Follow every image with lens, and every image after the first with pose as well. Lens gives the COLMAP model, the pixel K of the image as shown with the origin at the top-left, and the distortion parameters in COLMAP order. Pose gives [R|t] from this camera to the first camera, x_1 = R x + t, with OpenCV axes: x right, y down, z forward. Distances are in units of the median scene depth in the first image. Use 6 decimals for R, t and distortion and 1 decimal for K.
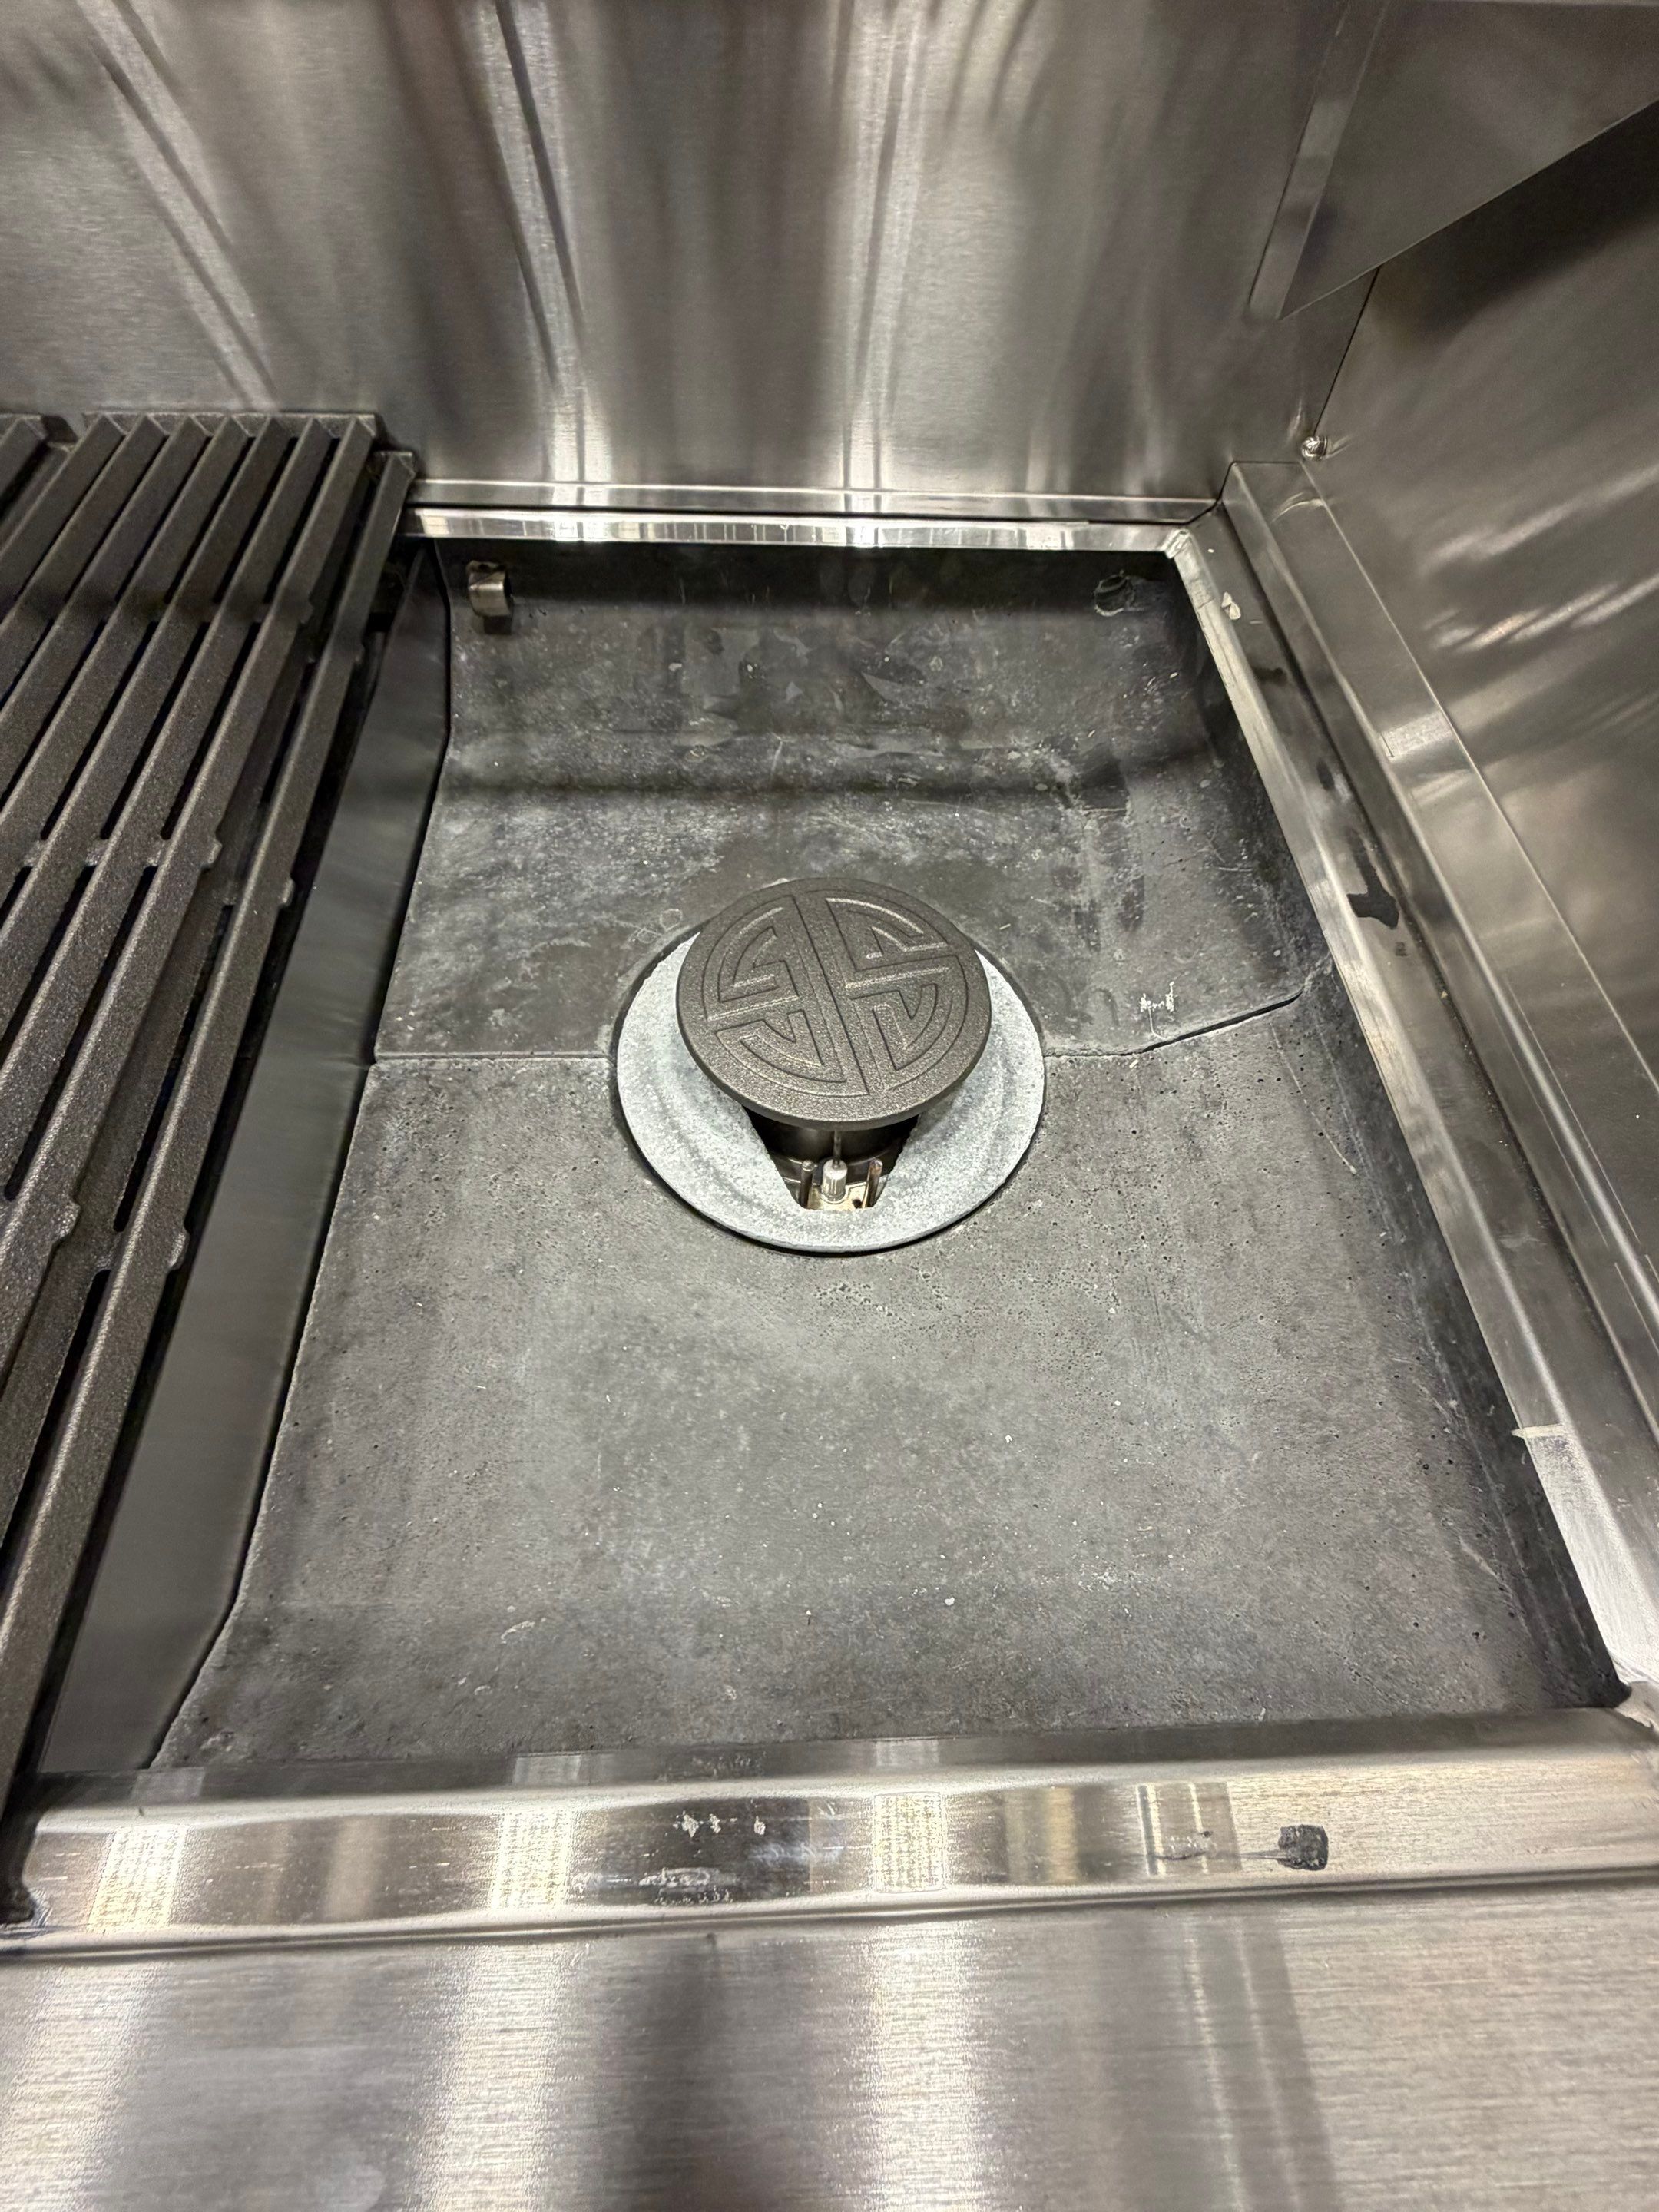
lens RADIAL K [[1078.2, 0, 820.5], [0, 1078.2, 1084.7], [0, 0, 1]] dist [0.005032, -0.000256]
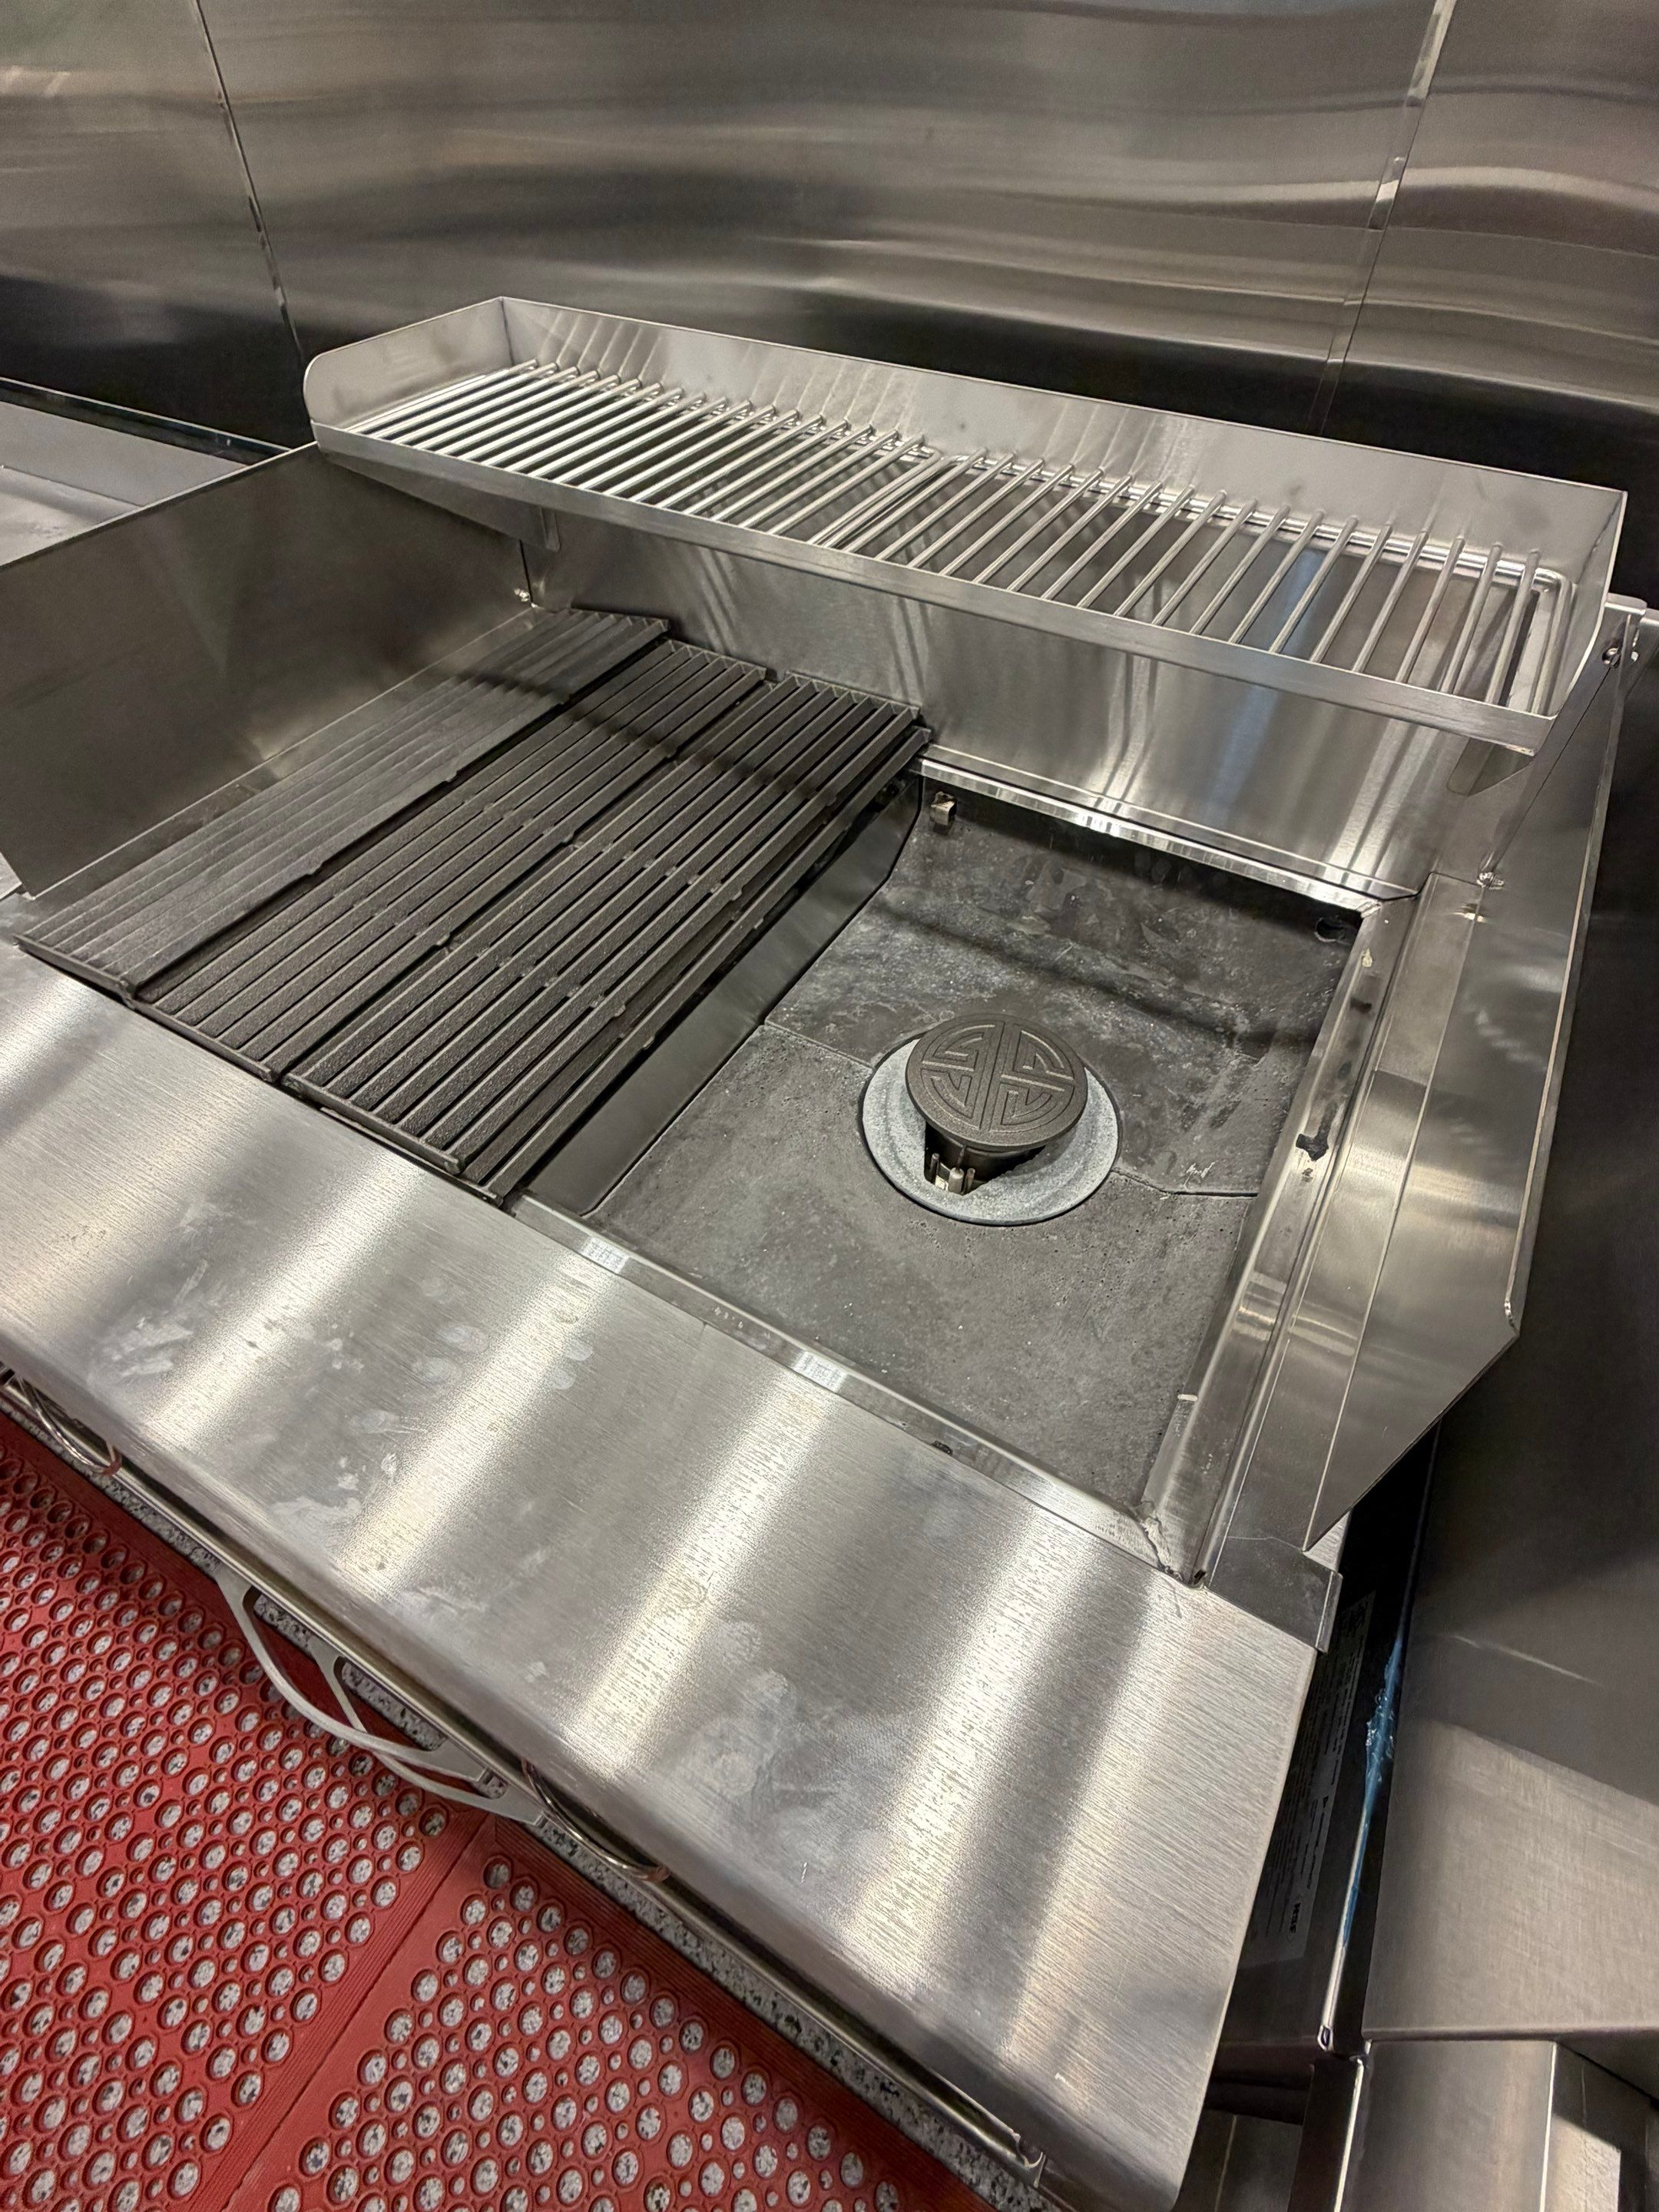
lens RADIAL K [[1078.2, 0, 821.2], [0, 1078.2, 1102.8], [0, 0, 1]] dist [0.005032, -0.000256]
pose [[0.844153, 0.378033, -0.380126, 0.354430], [-0.425160, 0.903992, -0.045145, 0.117729], [0.326565, 0.199724, 0.923832, -0.542593]]
